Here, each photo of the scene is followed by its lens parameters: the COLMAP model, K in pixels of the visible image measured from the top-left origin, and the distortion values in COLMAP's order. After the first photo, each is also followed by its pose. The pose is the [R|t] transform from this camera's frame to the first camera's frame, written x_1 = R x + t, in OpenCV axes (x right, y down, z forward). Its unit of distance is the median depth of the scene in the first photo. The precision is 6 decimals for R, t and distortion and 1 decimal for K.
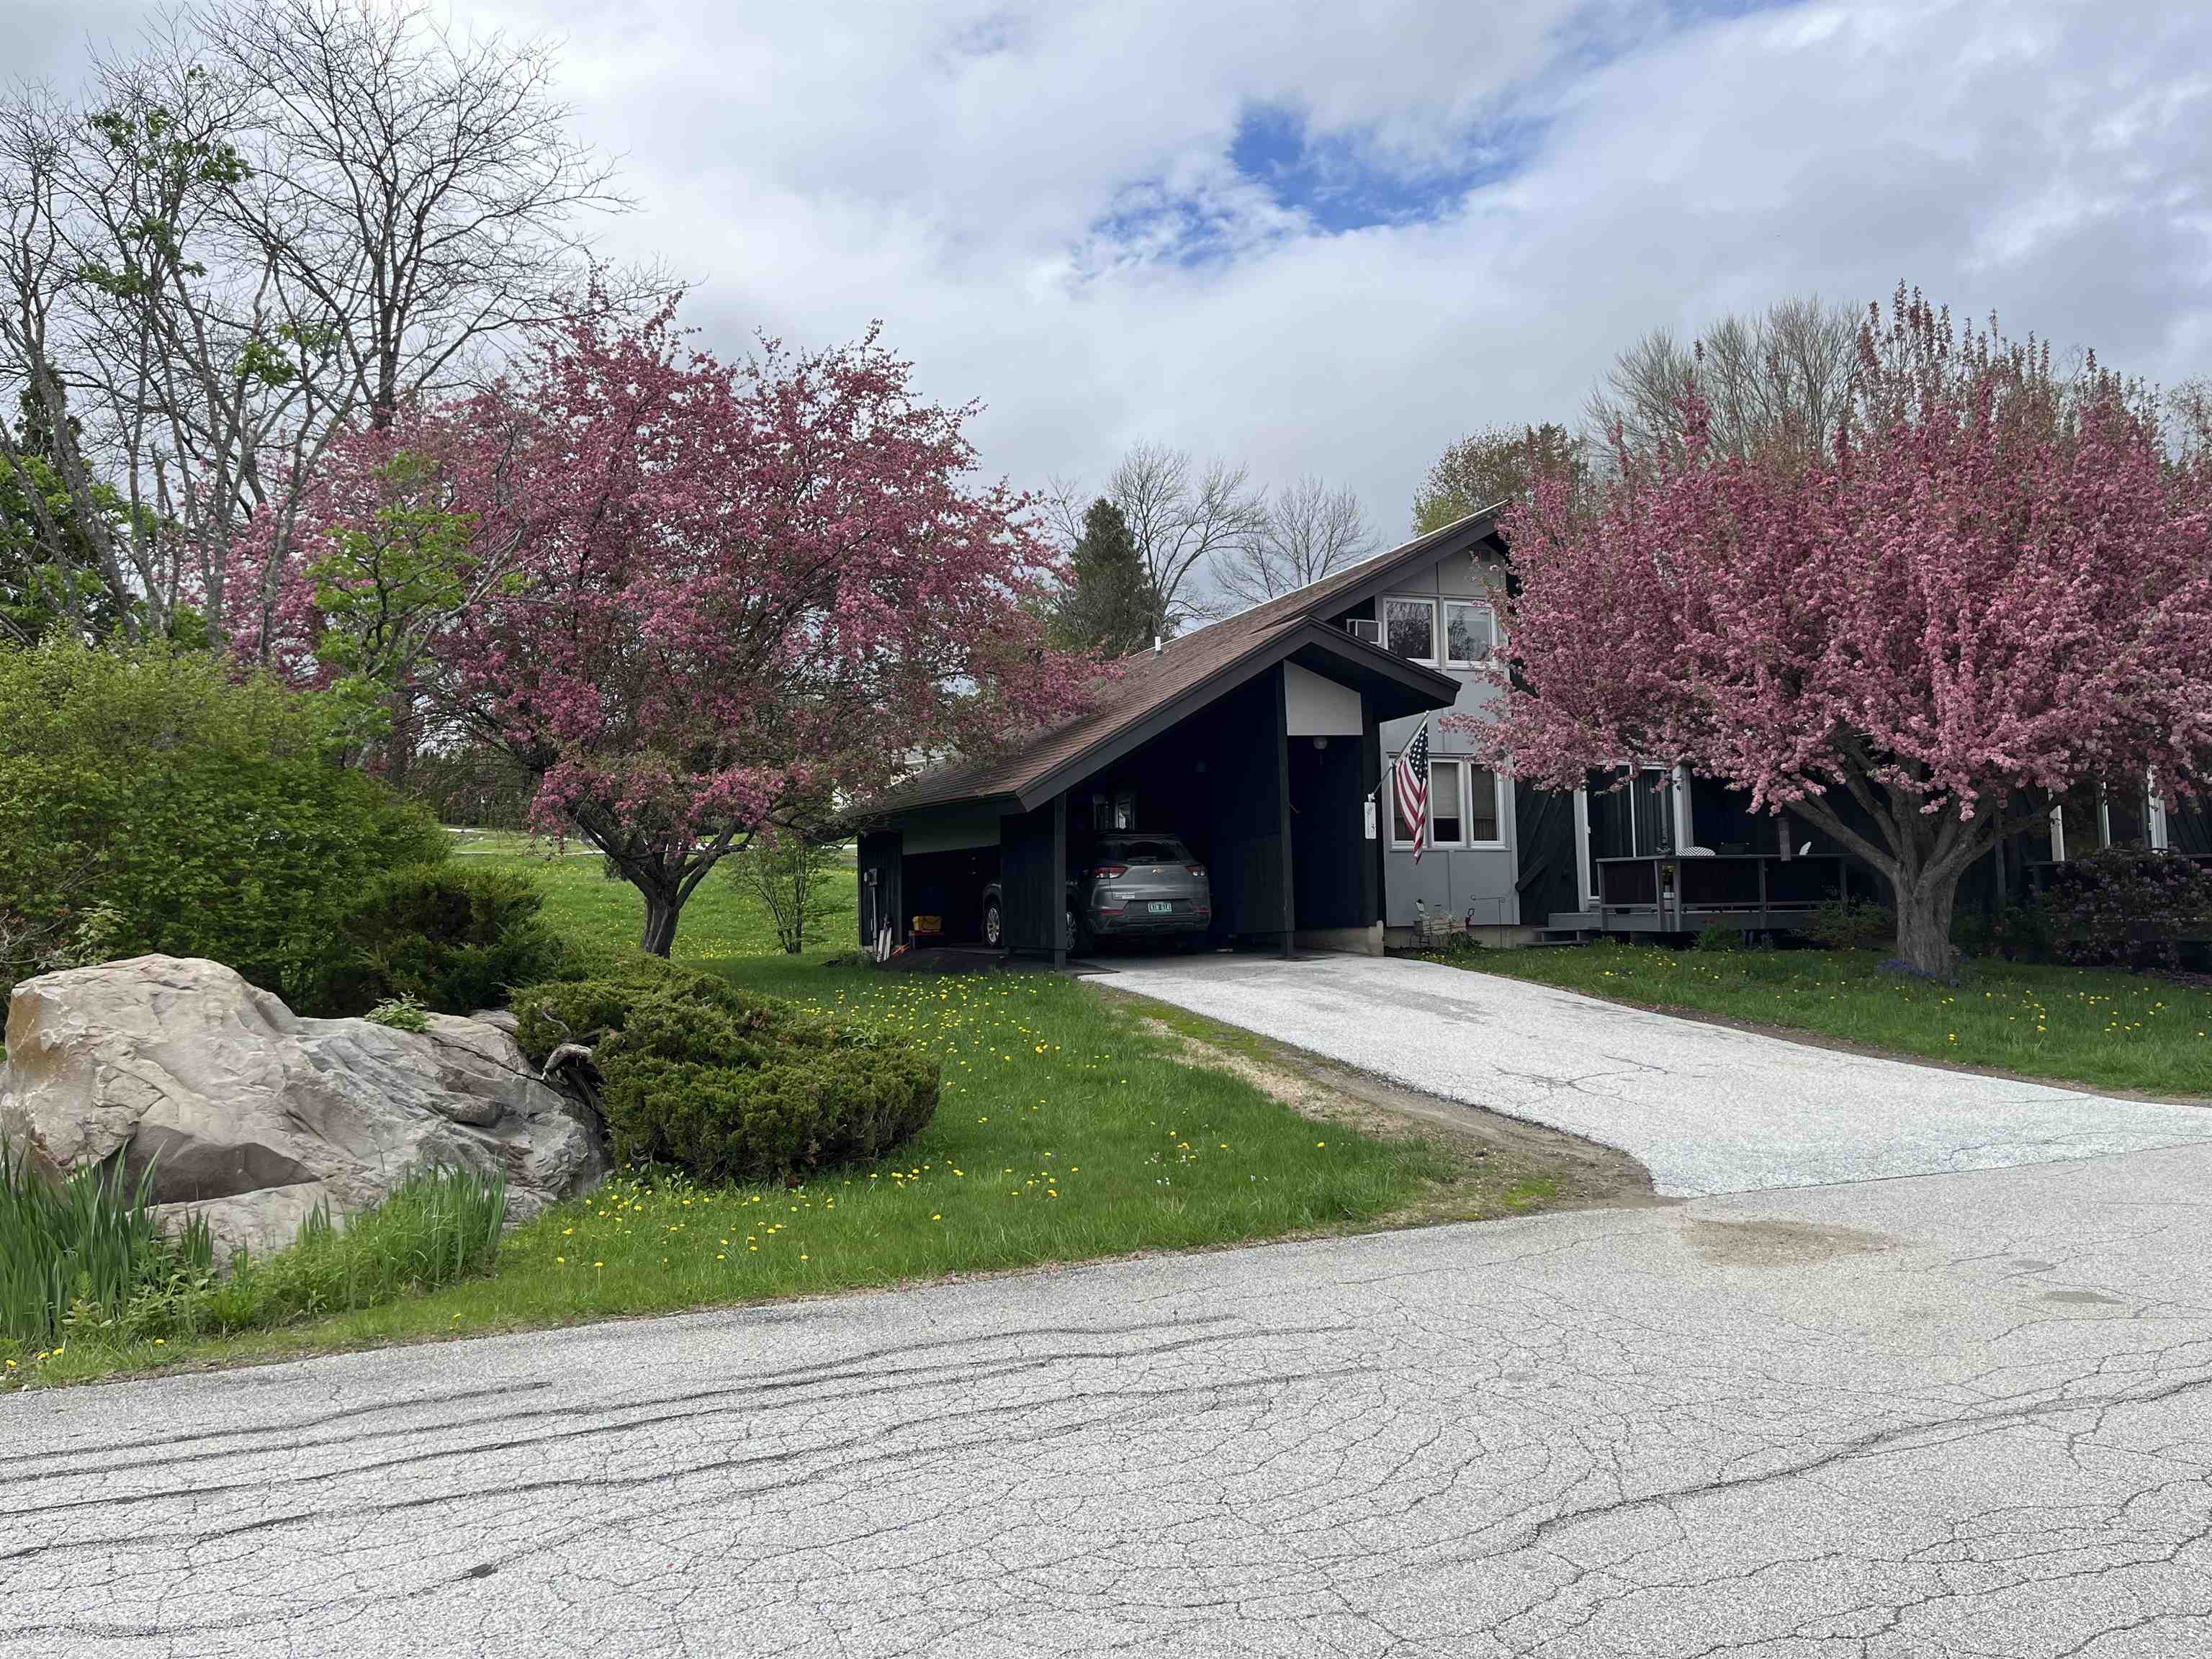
lens RADIAL K [[1686.6, 0, 1128.2], [0, 1686.6, 792.3], [0, 0, 1]] dist [0.073524, -0.091430]
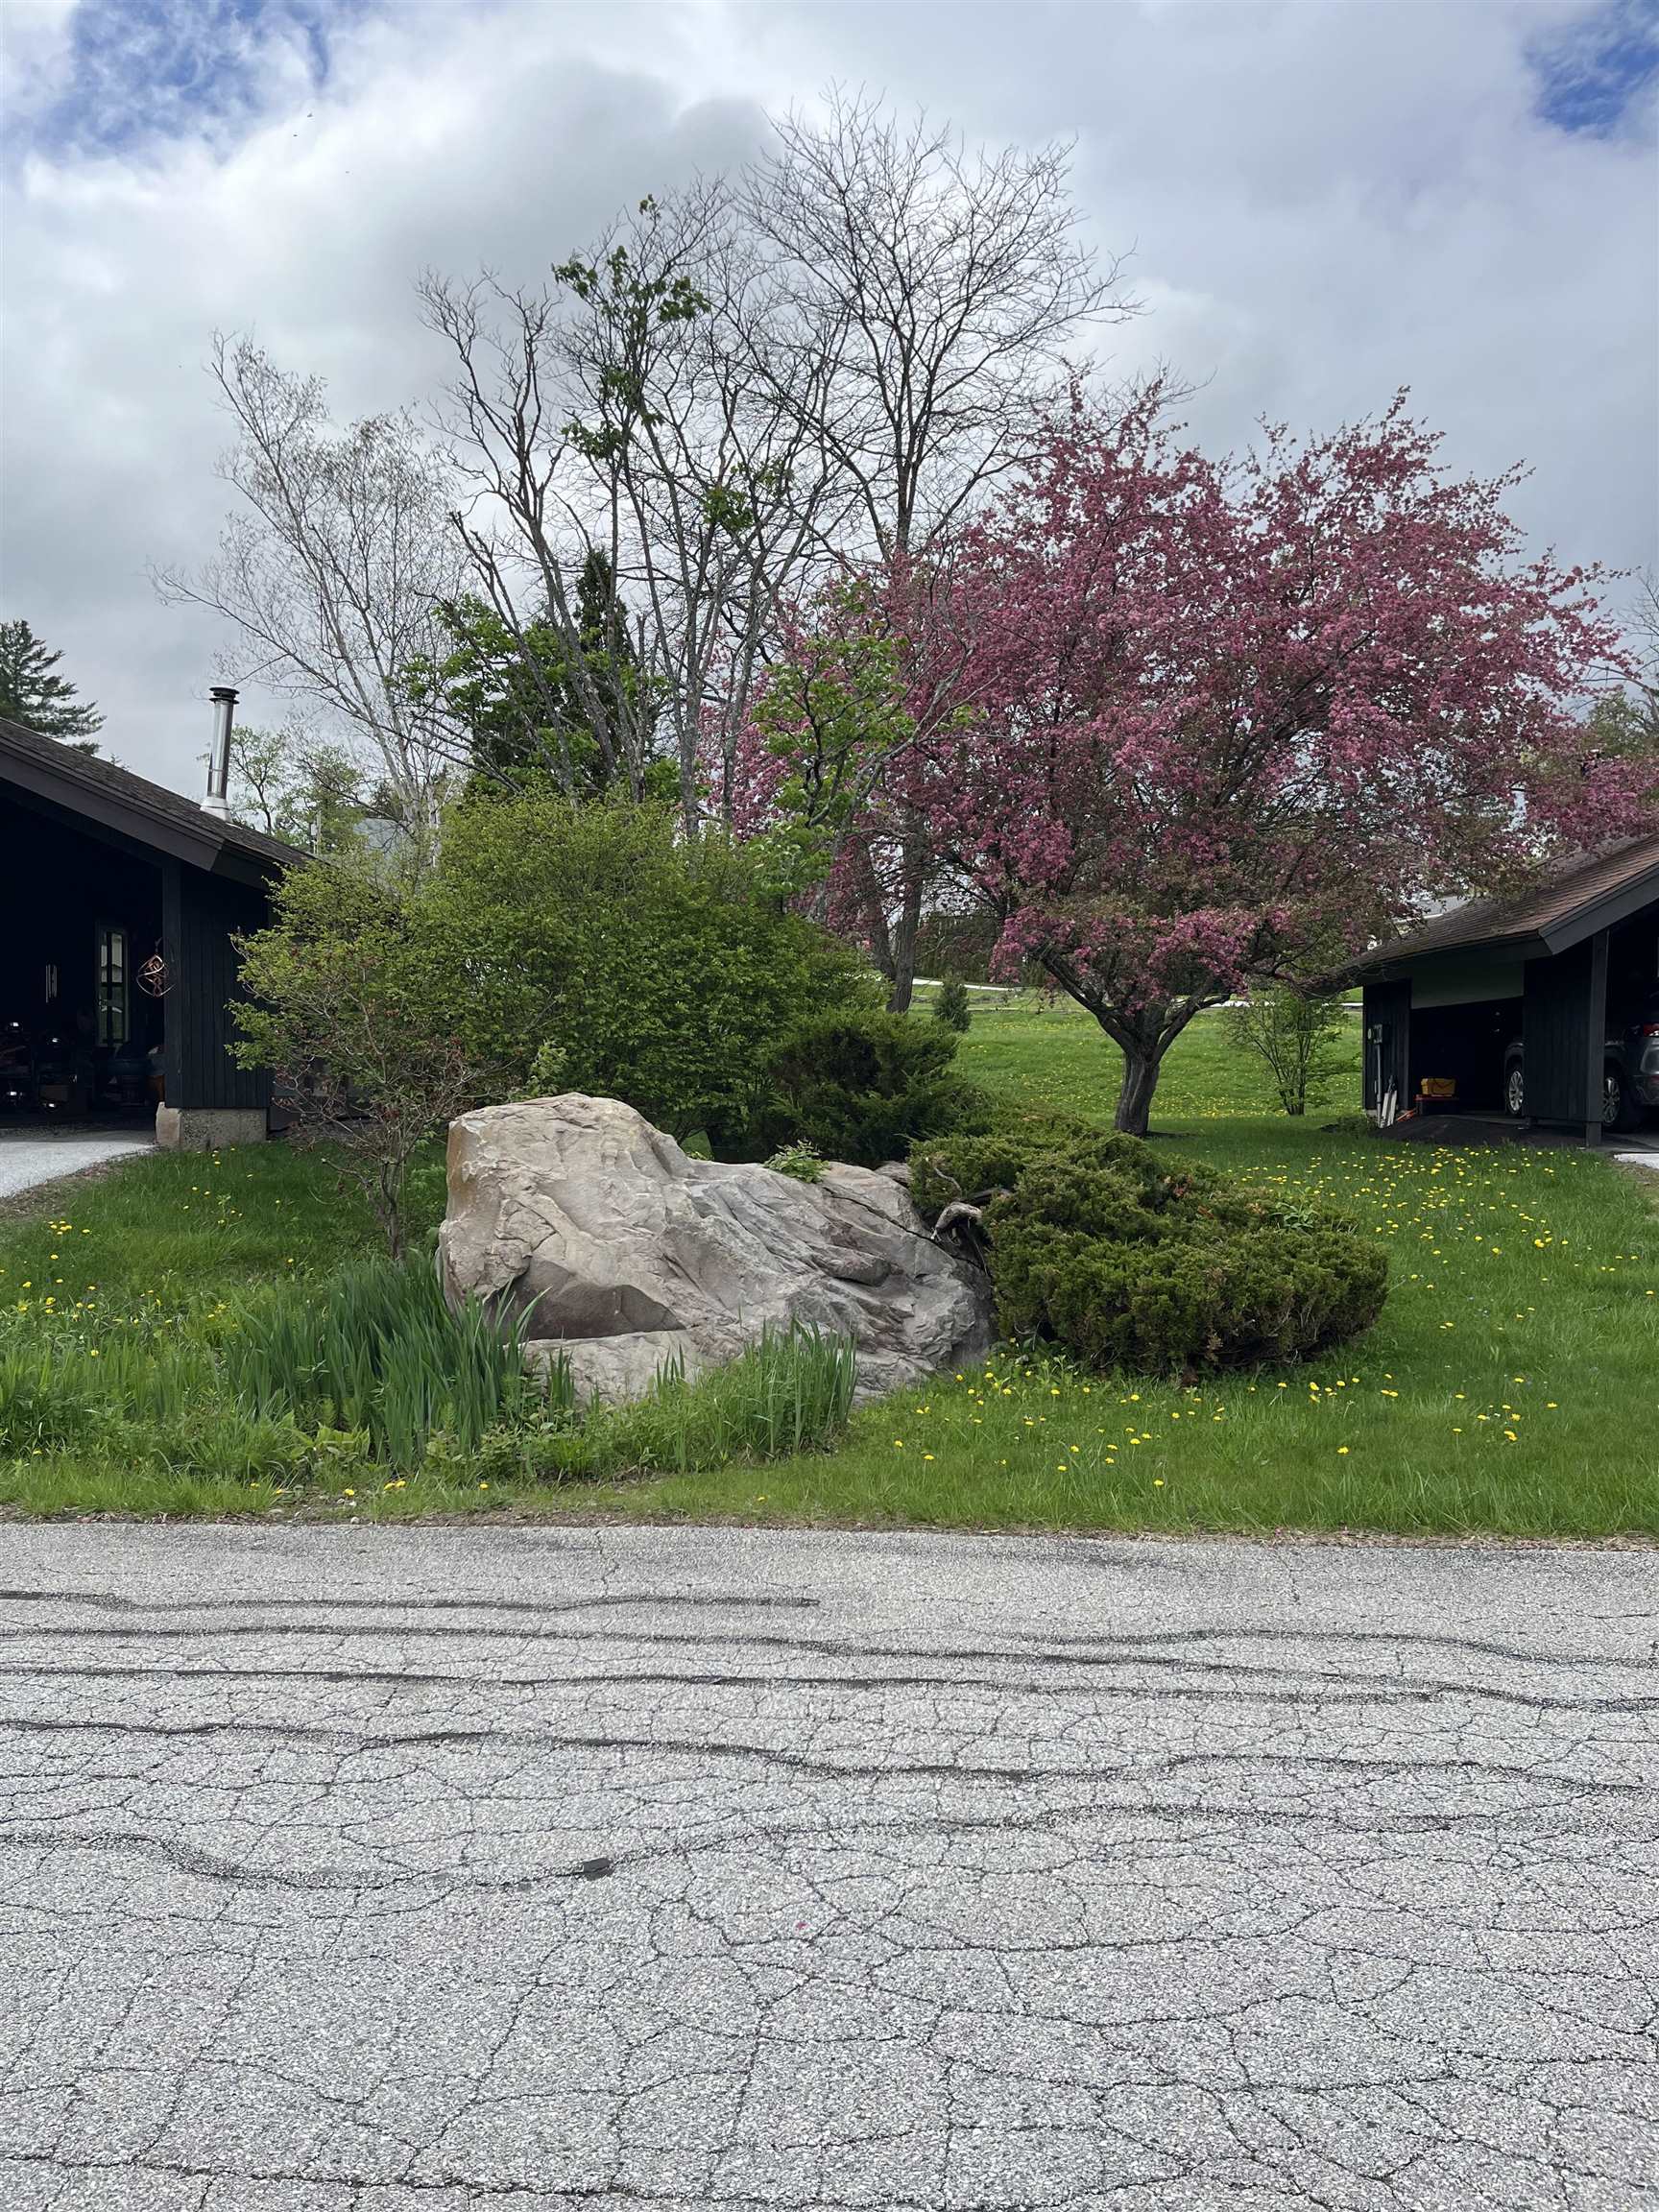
lens RADIAL K [[1673.3, 0, 828.3], [0, 1673.3, 1126.7], [0, 0, 1]] dist [0.071690, -0.081855]
pose [[0.882666, 0.037129, -0.468532, 0.033168], [0.011445, 0.994881, 0.100400, 0.014788], [0.469861, -0.093982, 0.877723, 0.175340]]
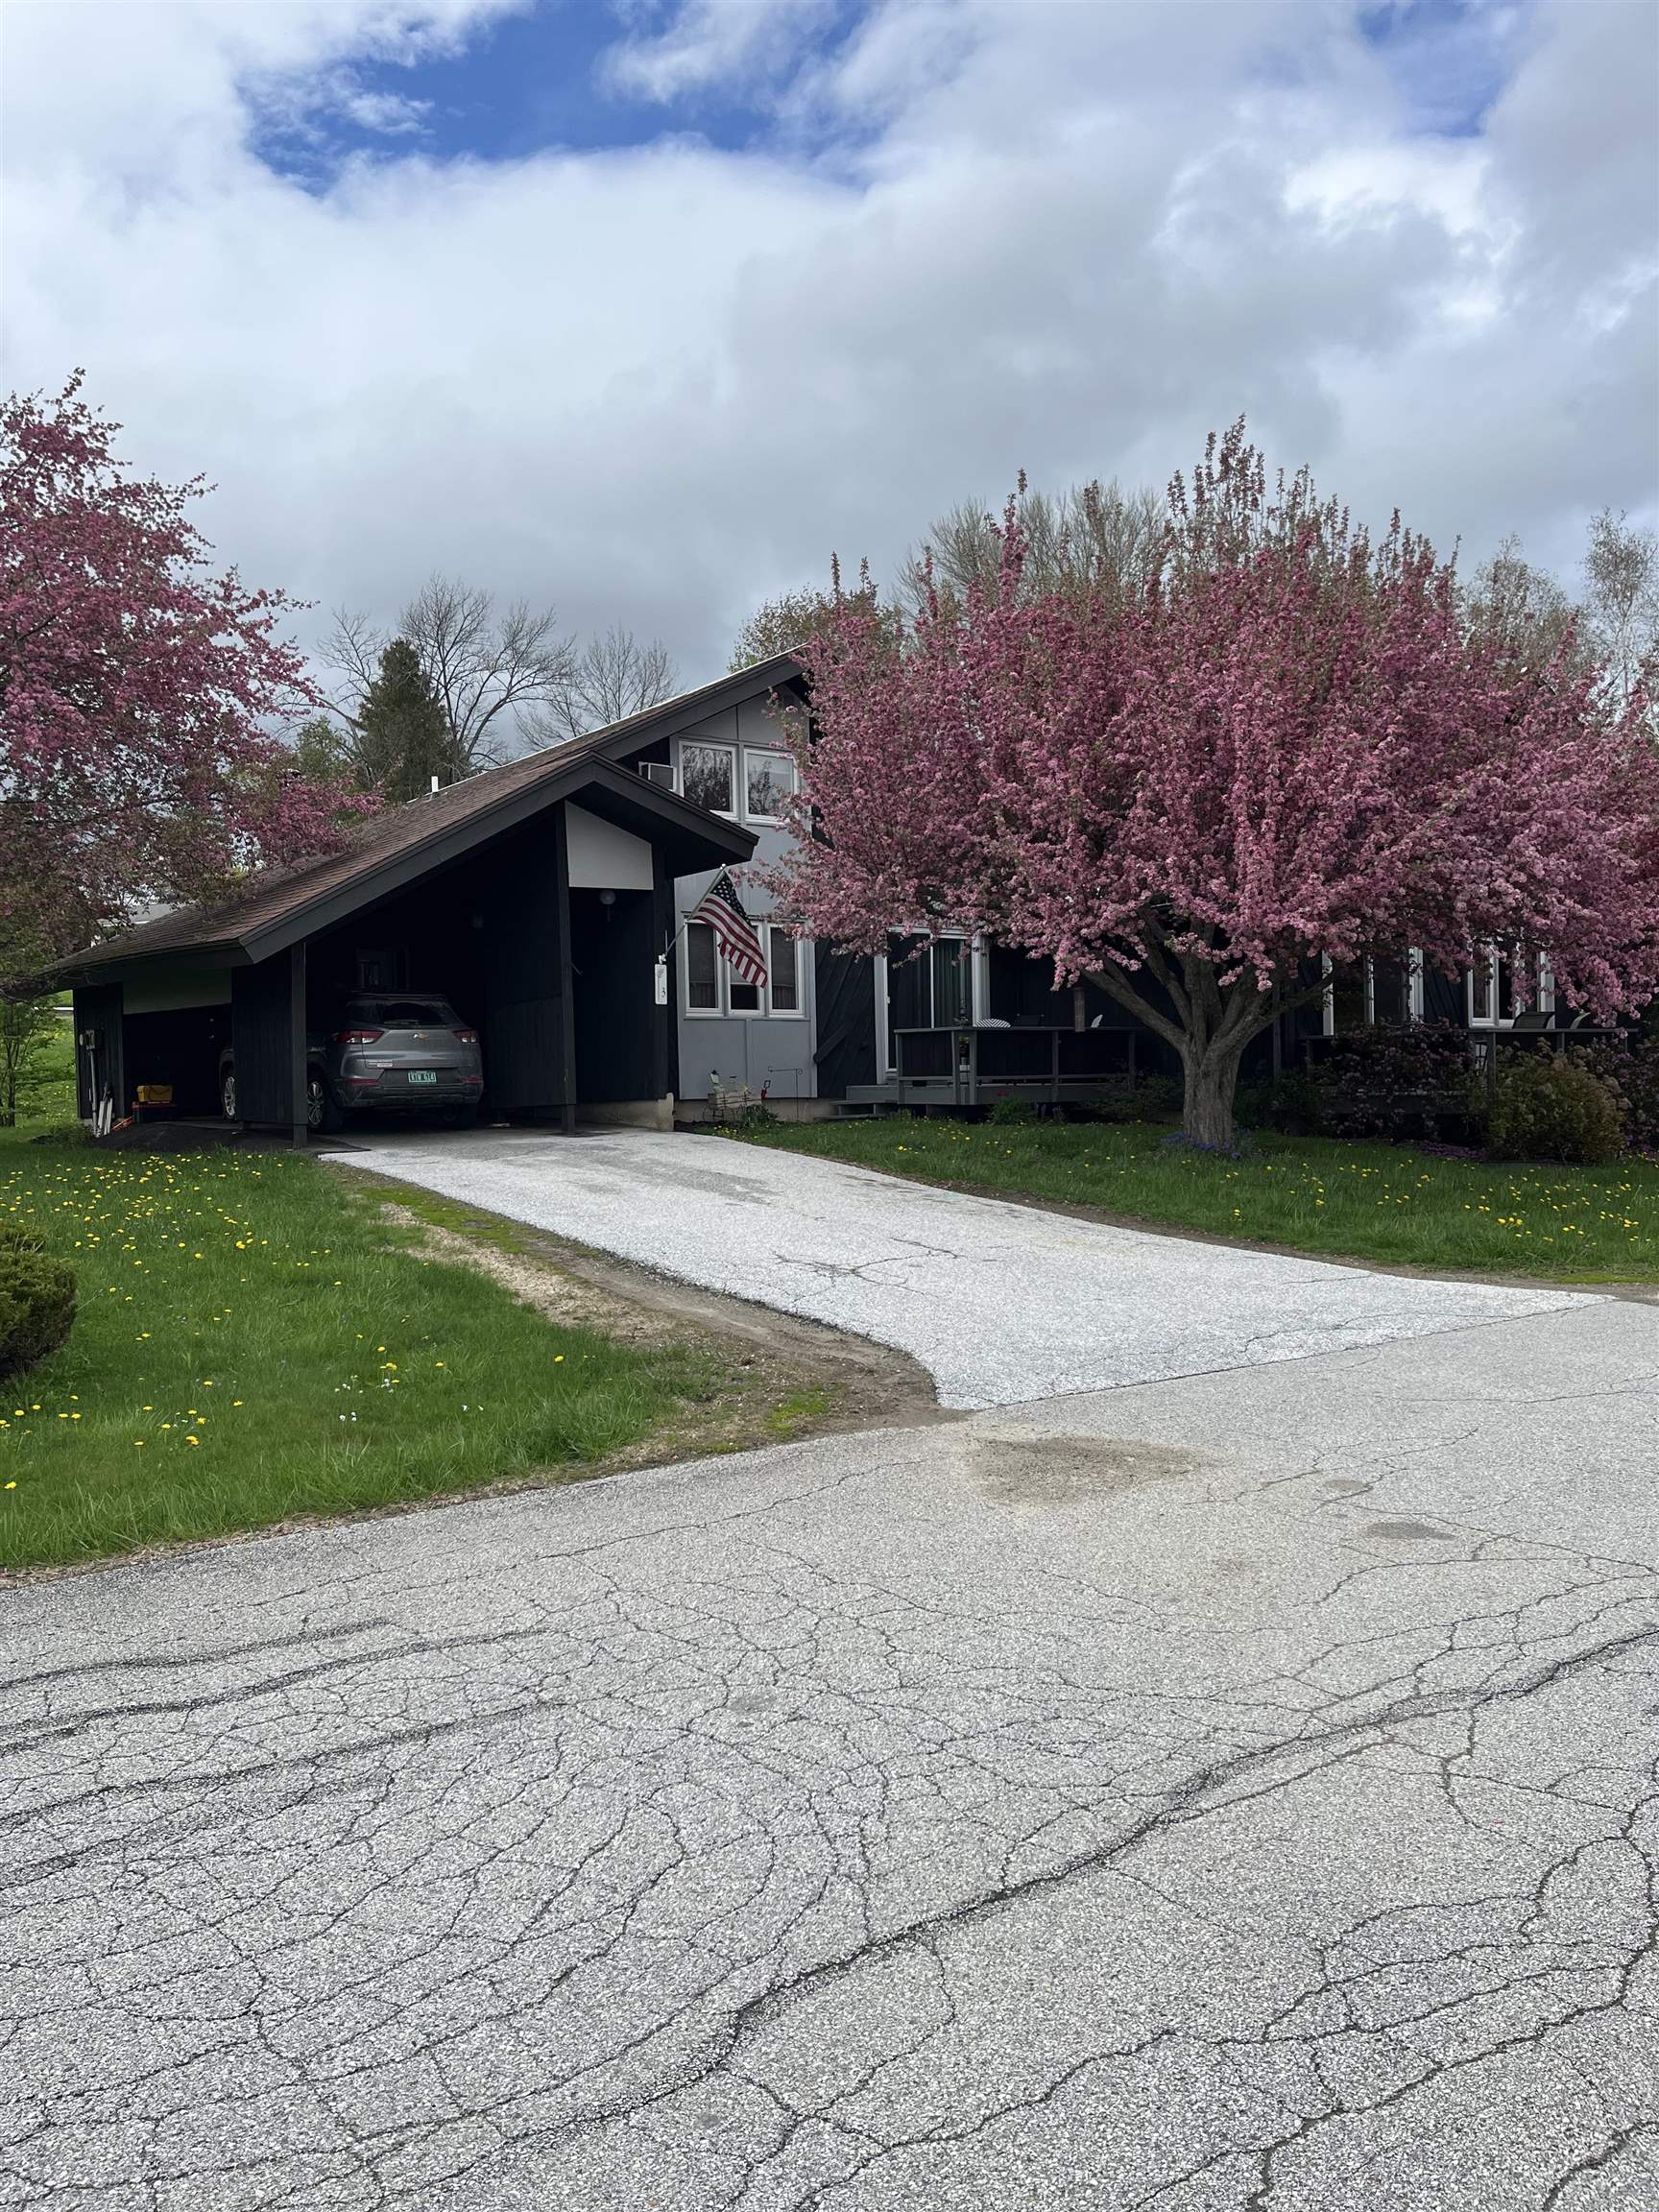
lens RADIAL K [[1673.3, 0, 828.3], [0, 1673.3, 1126.7], [0, 0, 1]] dist [0.071690, -0.081855]
pose [[0.974621, -0.000157, 0.223860, 0.059271], [-0.021212, 0.995435, 0.093050, 0.015074], [-0.222853, -0.095437, 0.970169, 0.183289]]
